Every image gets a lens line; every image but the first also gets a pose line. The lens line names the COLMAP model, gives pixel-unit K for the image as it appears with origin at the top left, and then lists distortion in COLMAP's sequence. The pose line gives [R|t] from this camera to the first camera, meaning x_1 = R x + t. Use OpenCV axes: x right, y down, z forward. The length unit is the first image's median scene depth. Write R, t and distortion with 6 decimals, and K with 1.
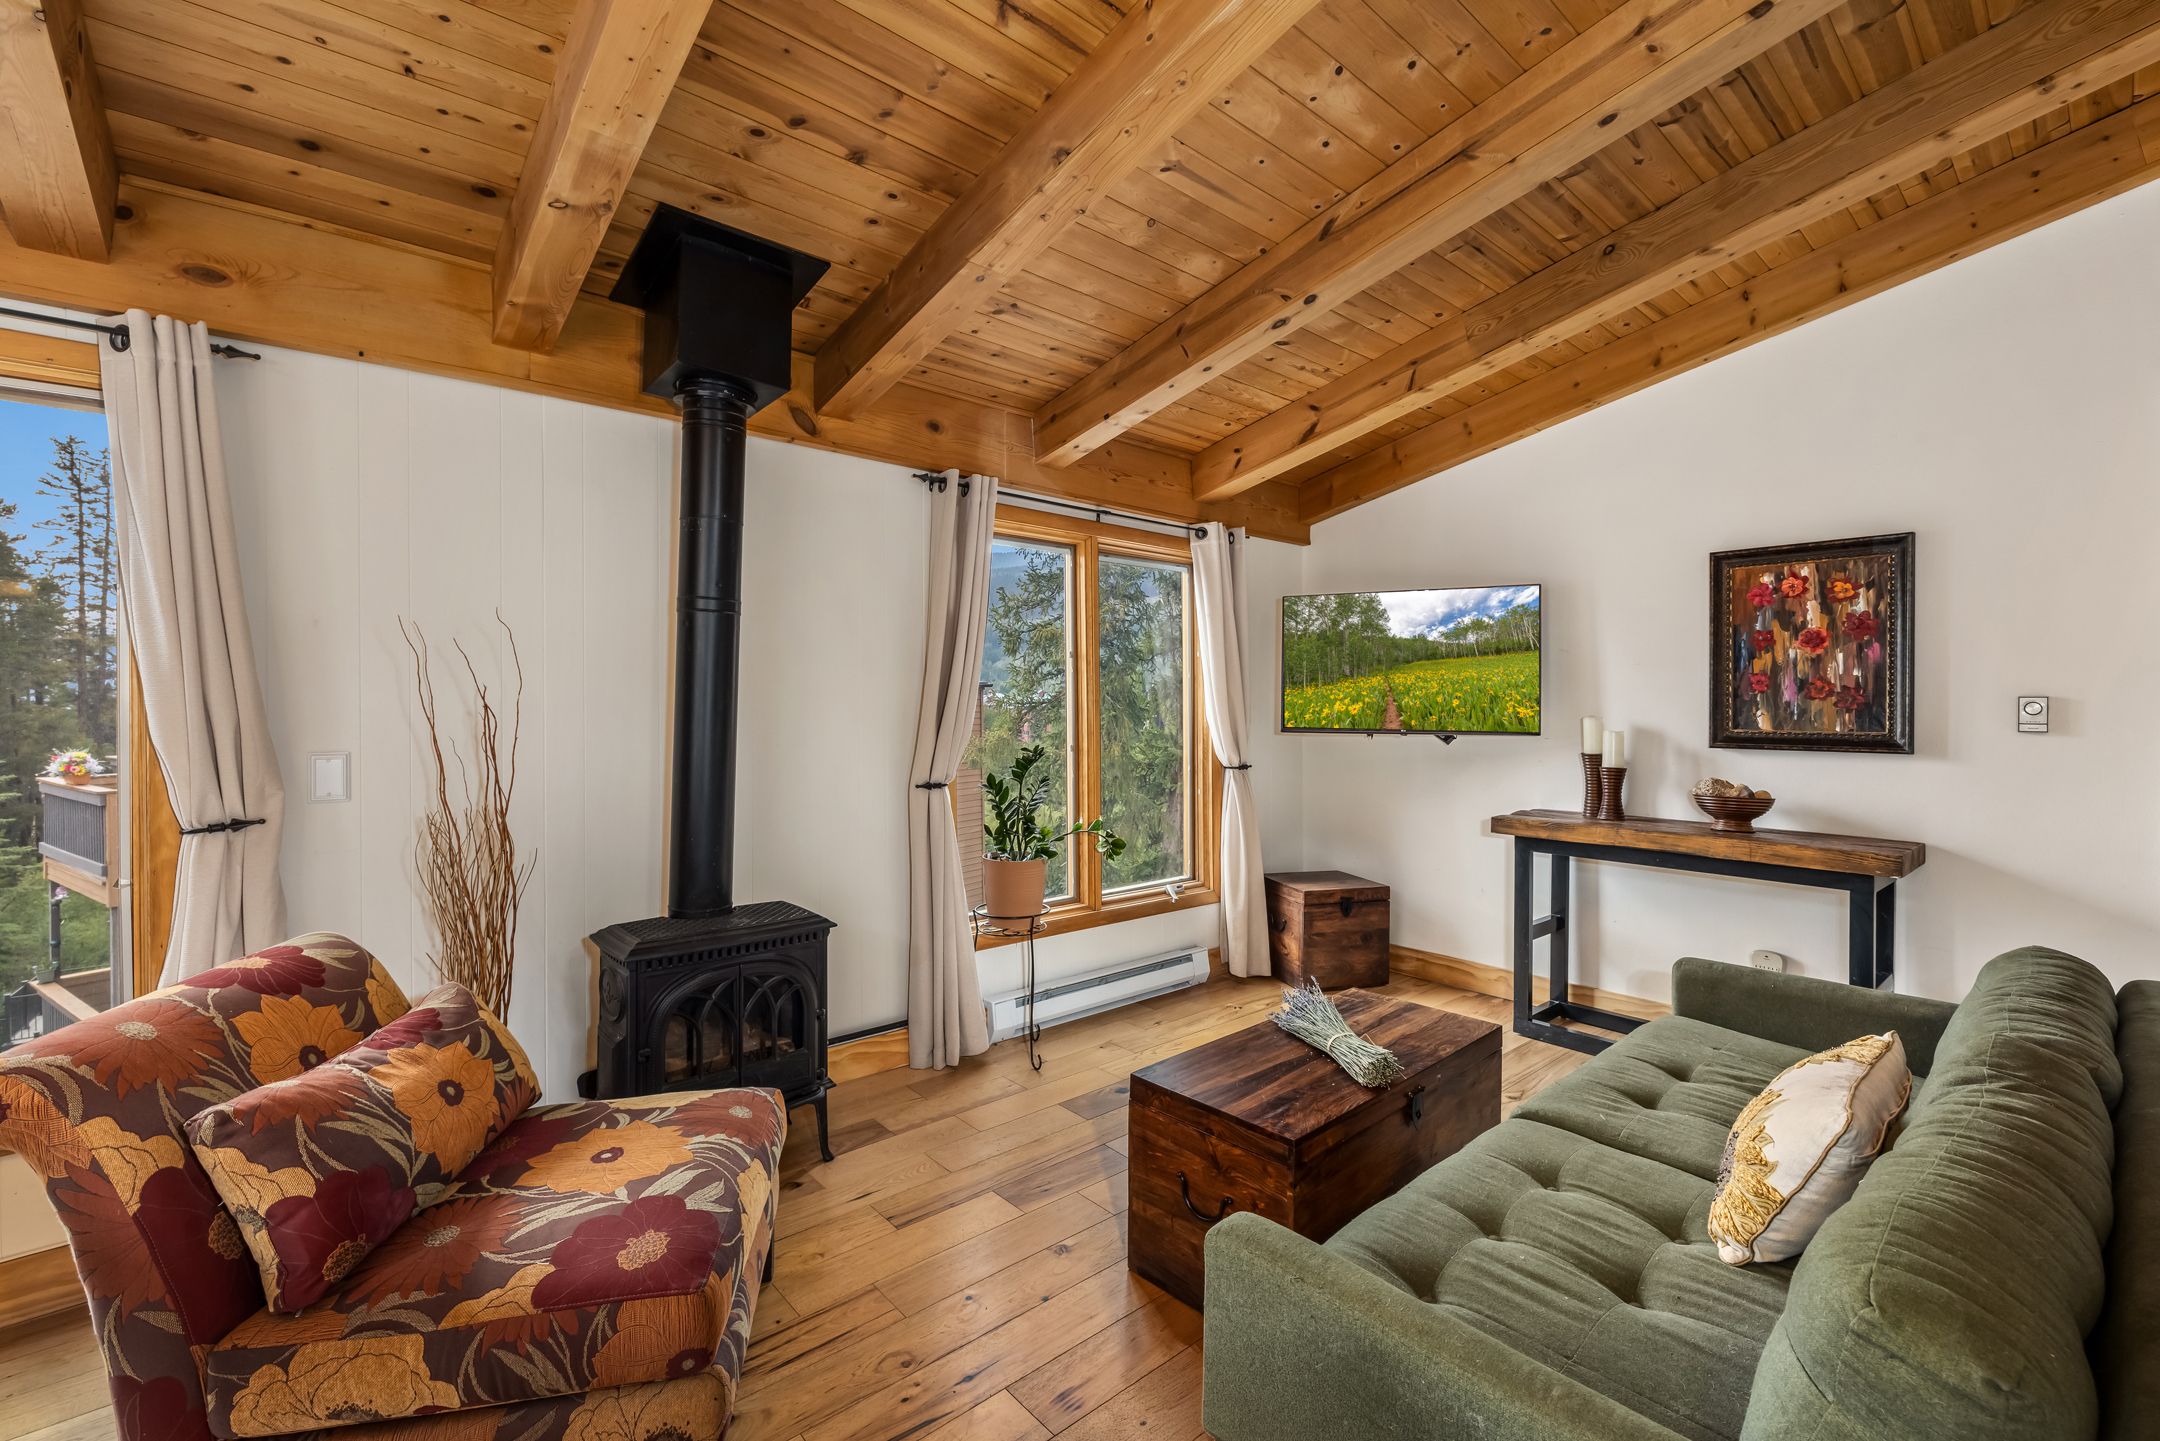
lens RADIAL K [[942.7, 0, 1094.4], [0, 942.7, 715.4], [0, 0, 1]] dist [0.000357, 0.002452]
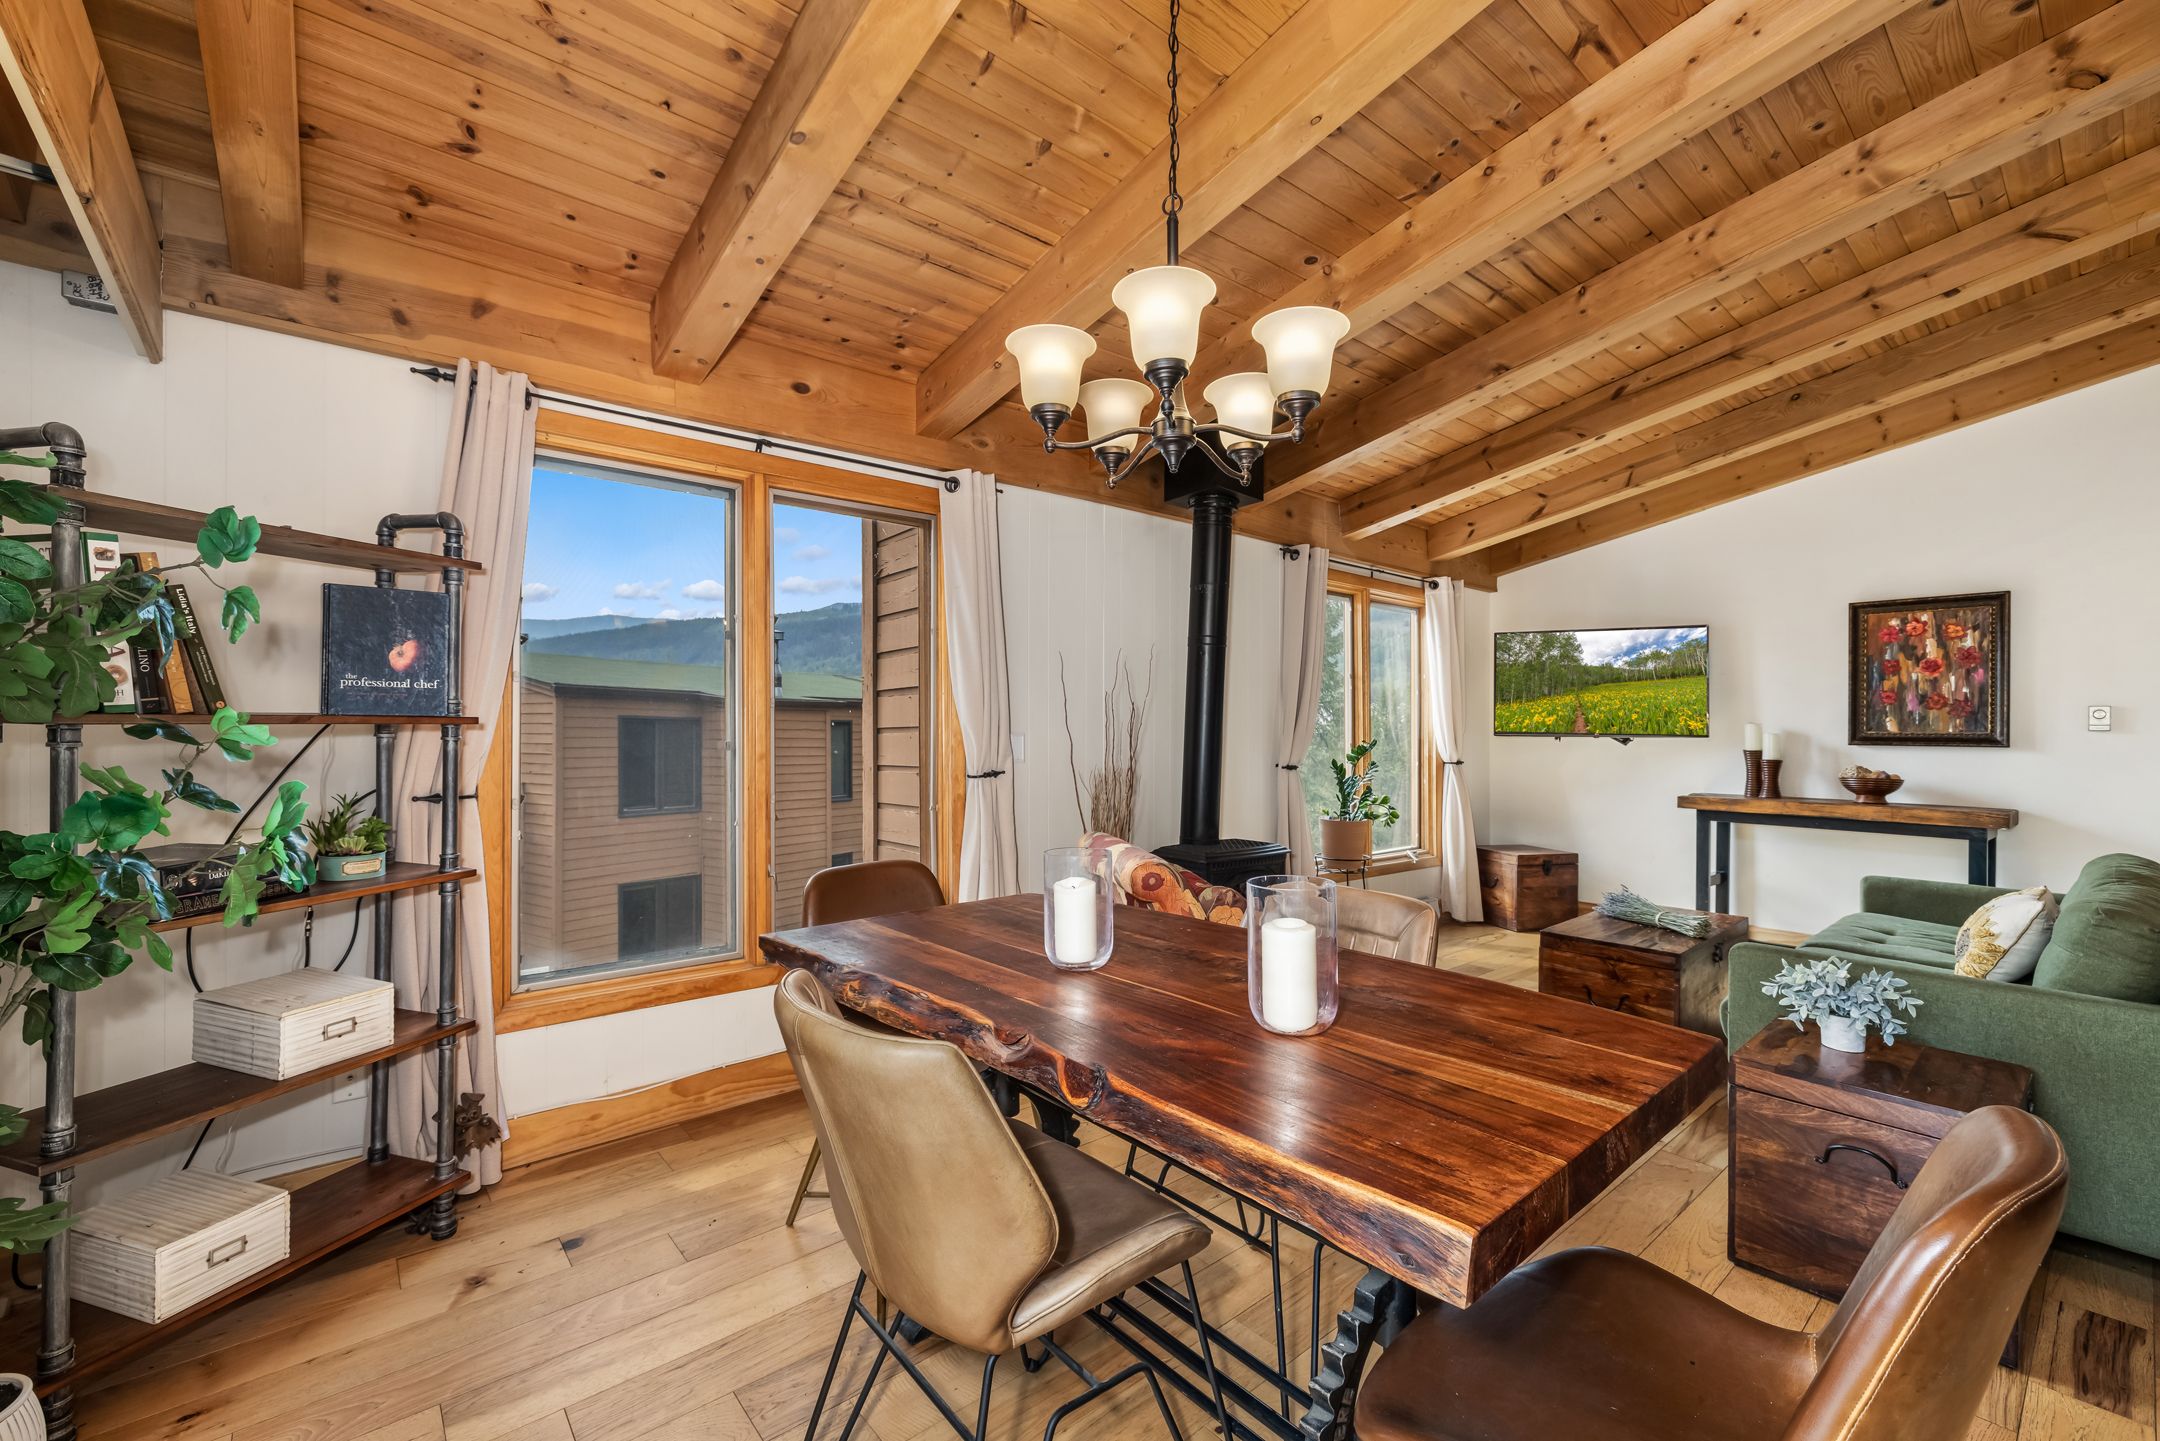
lens RADIAL K [[942.7, 0, 1041.4], [0, 942.7, 741.1], [0, 0, 1]] dist [0.000357, 0.002452]
pose [[0.999594, 0.005805, -0.027892, -0.478438], [-0.005933, 0.999972, -0.004495, 0.041051], [0.027865, 0.004659, 0.999601, -0.403733]]
